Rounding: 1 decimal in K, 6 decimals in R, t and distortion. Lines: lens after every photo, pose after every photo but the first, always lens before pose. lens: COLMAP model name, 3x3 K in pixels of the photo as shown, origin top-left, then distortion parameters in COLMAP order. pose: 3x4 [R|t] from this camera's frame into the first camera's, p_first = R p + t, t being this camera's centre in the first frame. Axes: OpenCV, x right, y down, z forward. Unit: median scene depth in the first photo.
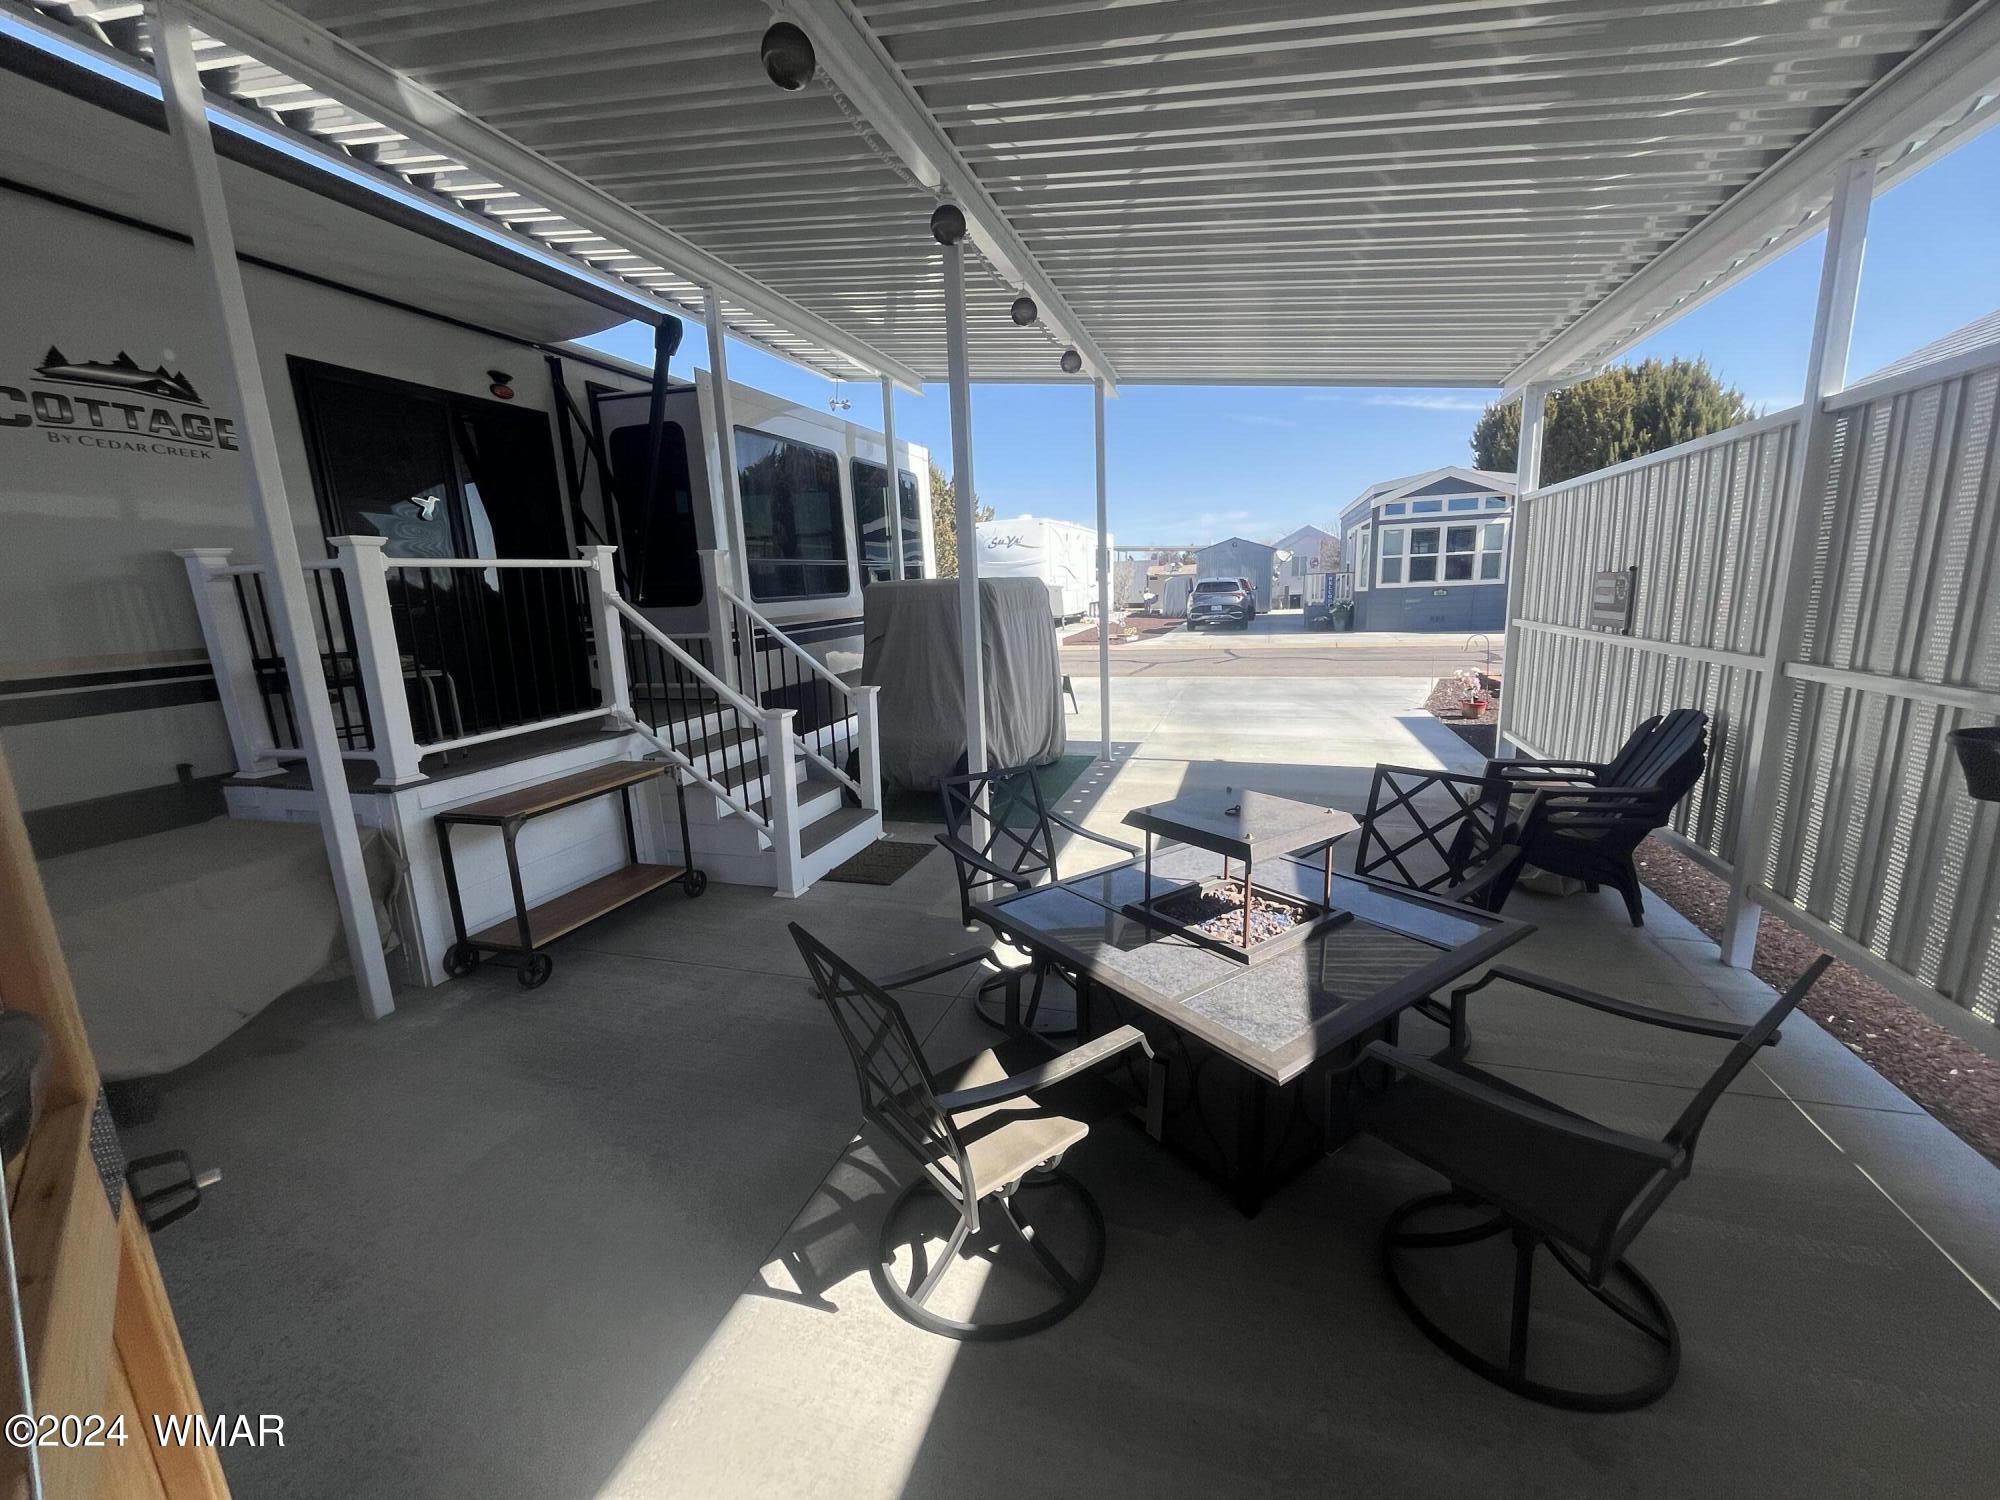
lens RADIAL K [[810.4, 0, 1003.3], [0, 810.4, 756.1], [0, 0, 1]] dist [0.000565, -0.000998]
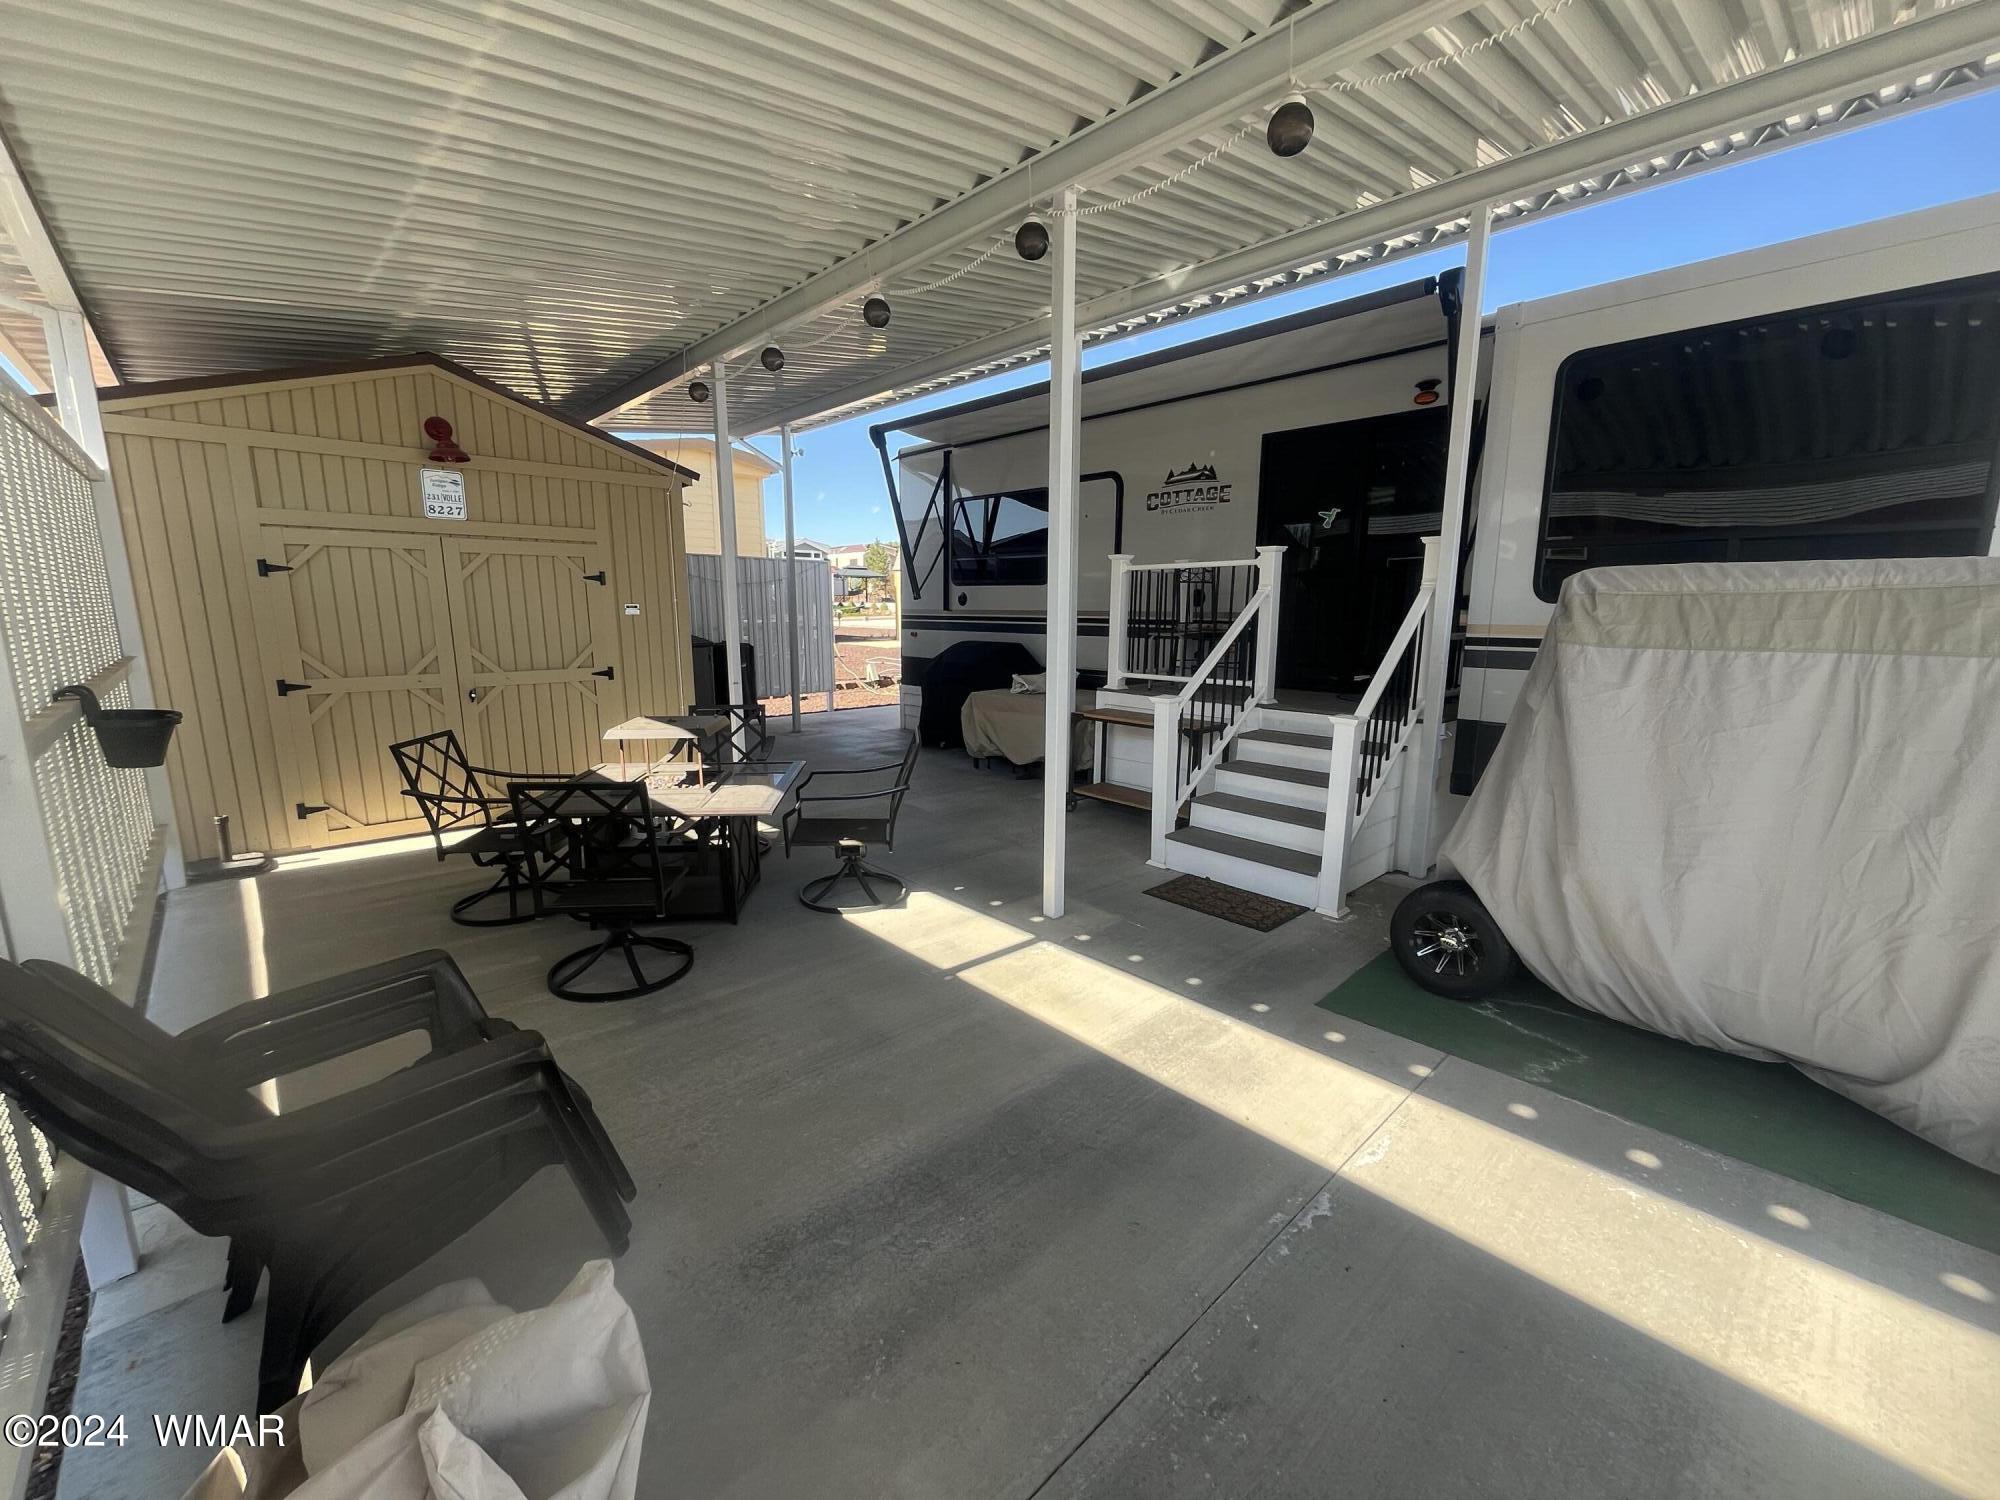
lens RADIAL K [[810.4, 0, 997.8], [0, 810.4, 757.5], [0, 0, 1]] dist [0.000565, -0.000998]
pose [[-0.481044, 0.196428, -0.854408, 0.742891], [-0.167550, 0.936014, 0.309523, -0.260420], [0.860537, 0.292050, -0.417352, 1.199872]]
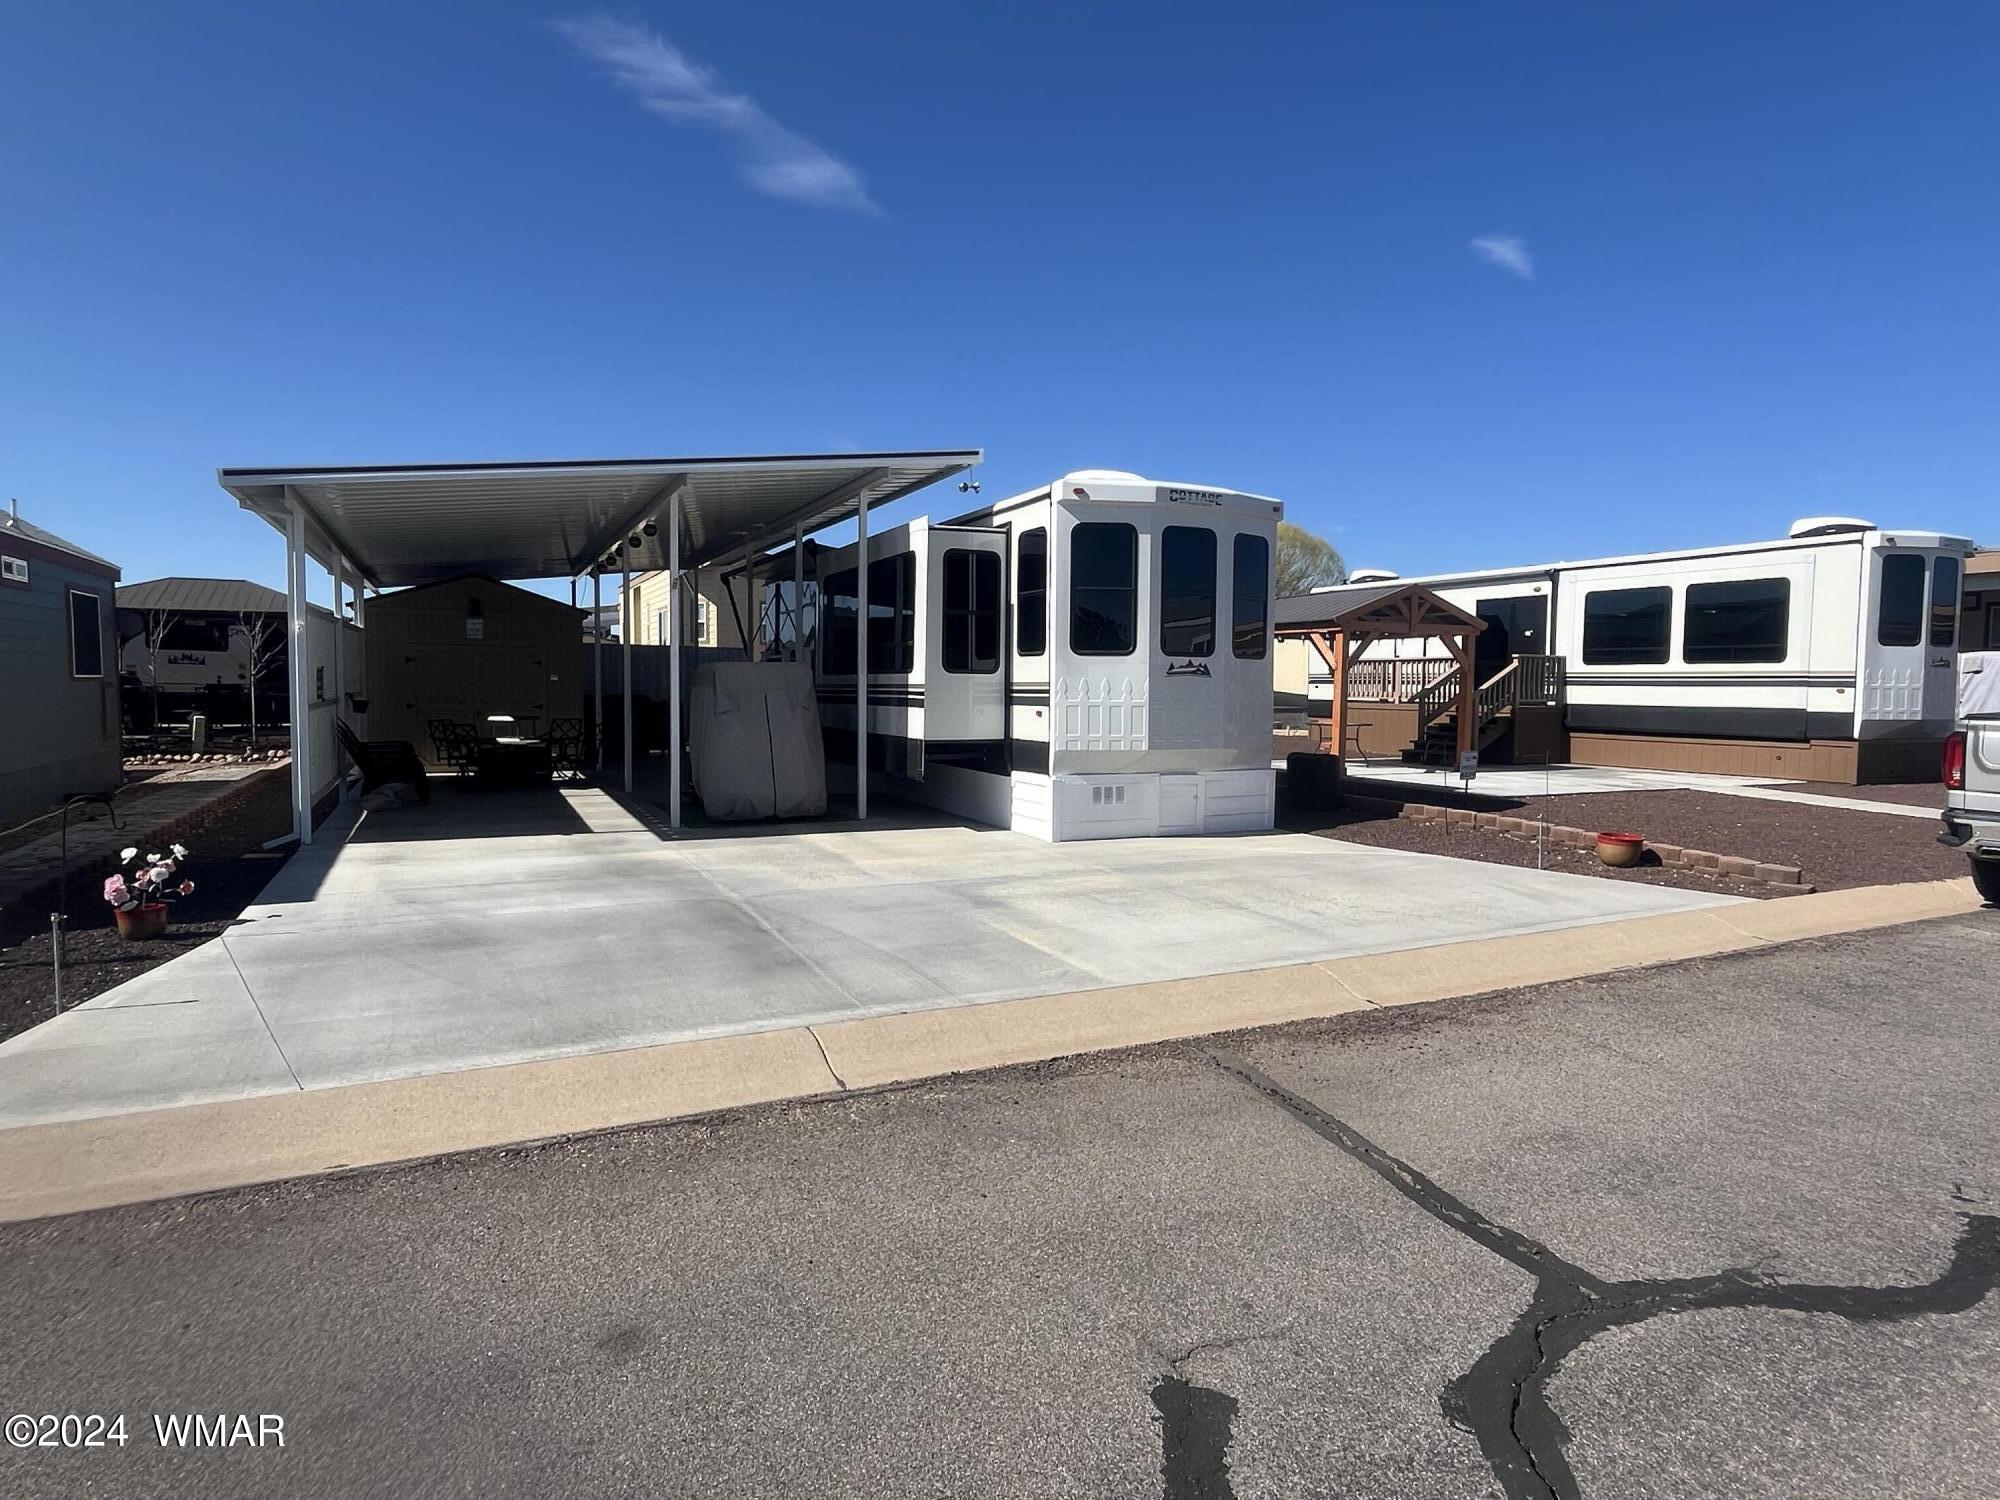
lens RADIAL K [[1113.5, 0, 1003.2], [0, 1113.5, 751.4], [0, 0, 1]] dist [0.003845, 0.000369]
pose [[-0.731475, 0.071412, -0.678118, 1.341380], [-0.111765, 0.968493, 0.222551, -0.756328], [0.672646, 0.238581, -0.700448, 3.868125]]
